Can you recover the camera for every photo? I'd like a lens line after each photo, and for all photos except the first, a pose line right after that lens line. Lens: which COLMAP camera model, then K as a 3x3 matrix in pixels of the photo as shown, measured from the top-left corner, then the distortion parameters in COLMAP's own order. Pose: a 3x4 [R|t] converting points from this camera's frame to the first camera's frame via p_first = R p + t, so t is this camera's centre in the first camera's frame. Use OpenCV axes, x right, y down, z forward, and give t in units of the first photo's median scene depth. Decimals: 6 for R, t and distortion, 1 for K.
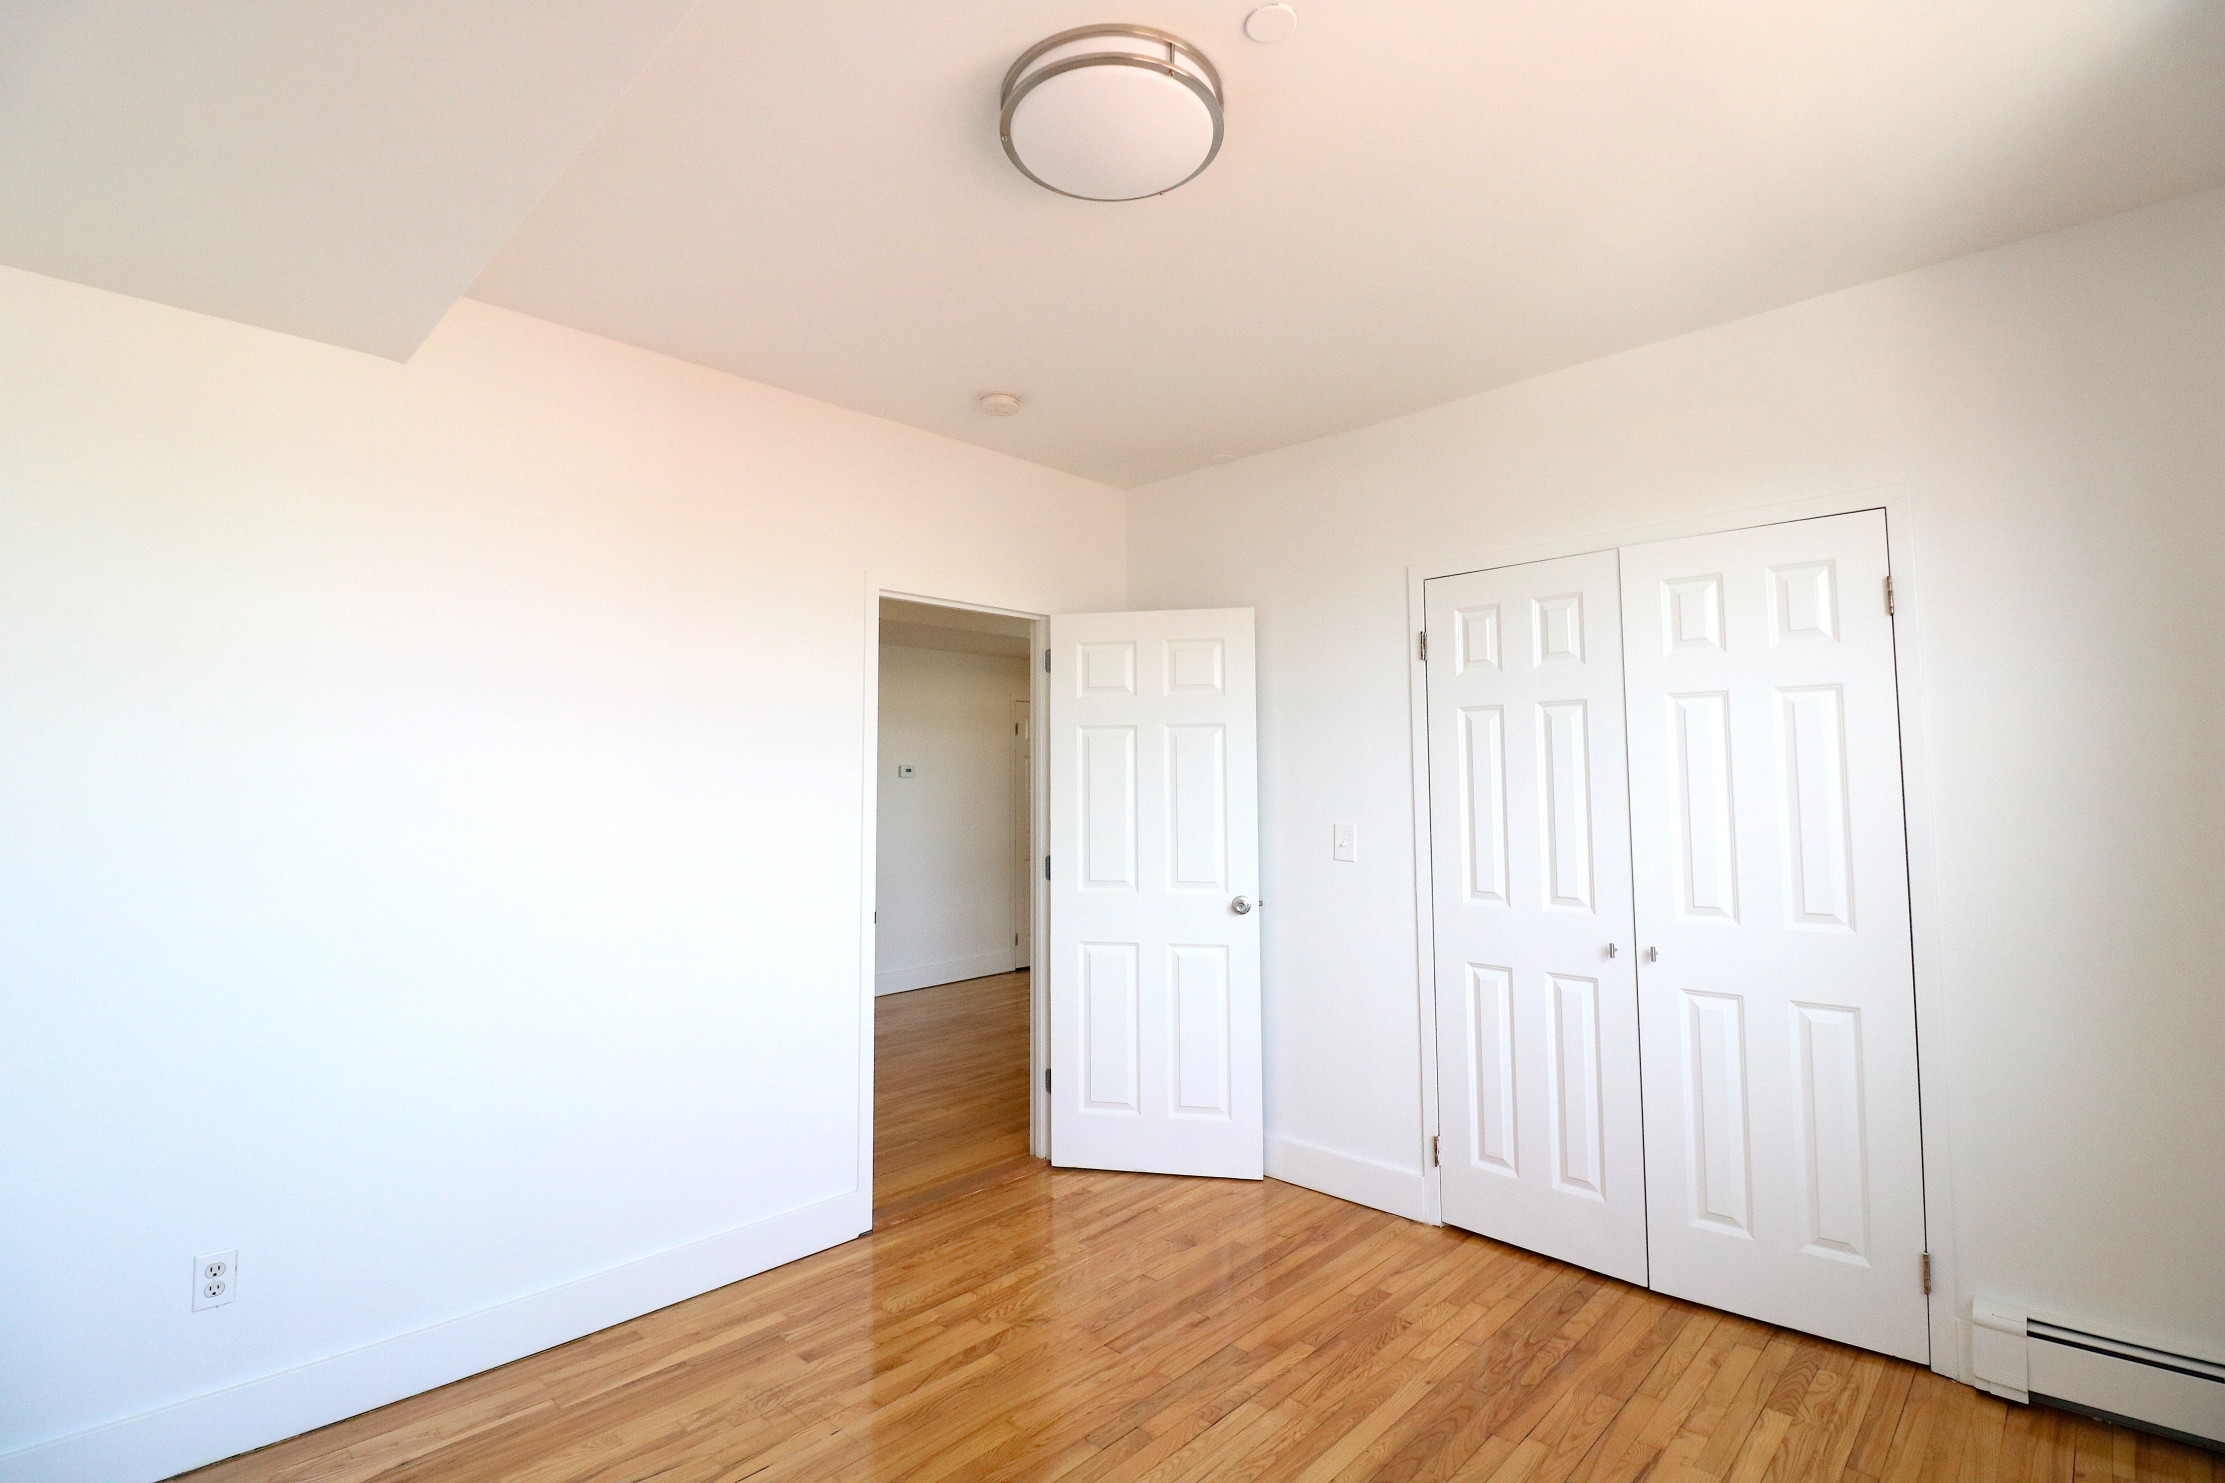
lens RADIAL K [[1029.2, 0, 1111.4], [0, 1029.2, 713.7], [0, 0, 1]] dist [0.003679, -0.016878]
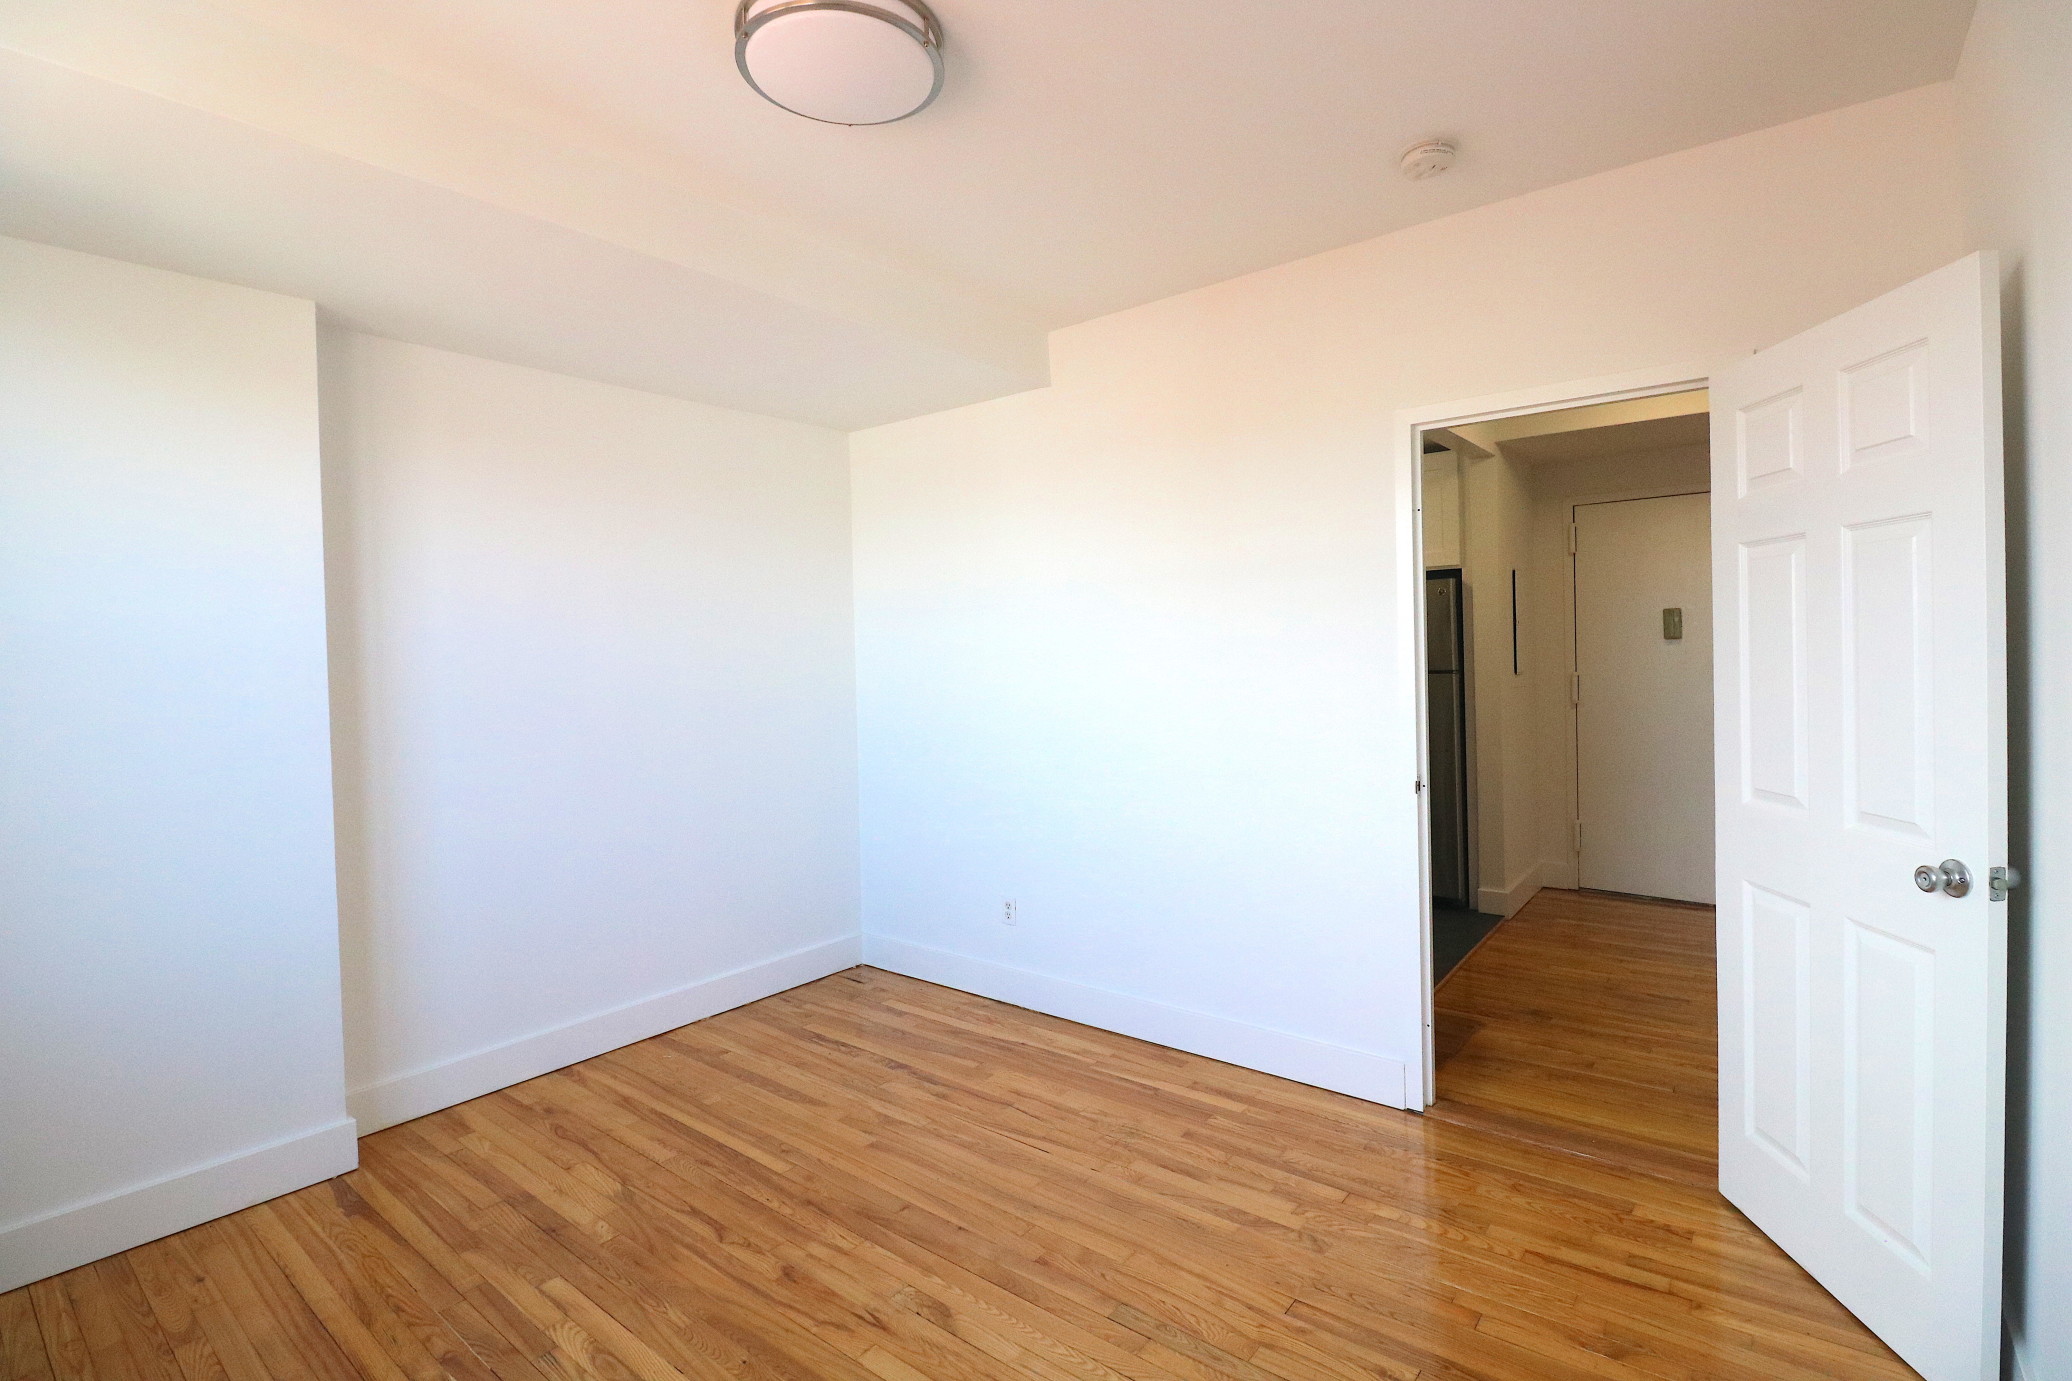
lens RADIAL K [[958.4, 0, 1035.0], [0, 958.4, 664.6], [0, 0, 1]] dist [0.003679, -0.016878]
pose [[0.098844, 0.015131, -0.994988, 0.740866], [0.094449, 0.995228, 0.024517, 0.044831], [0.990611, -0.096399, 0.096944, 0.740635]]
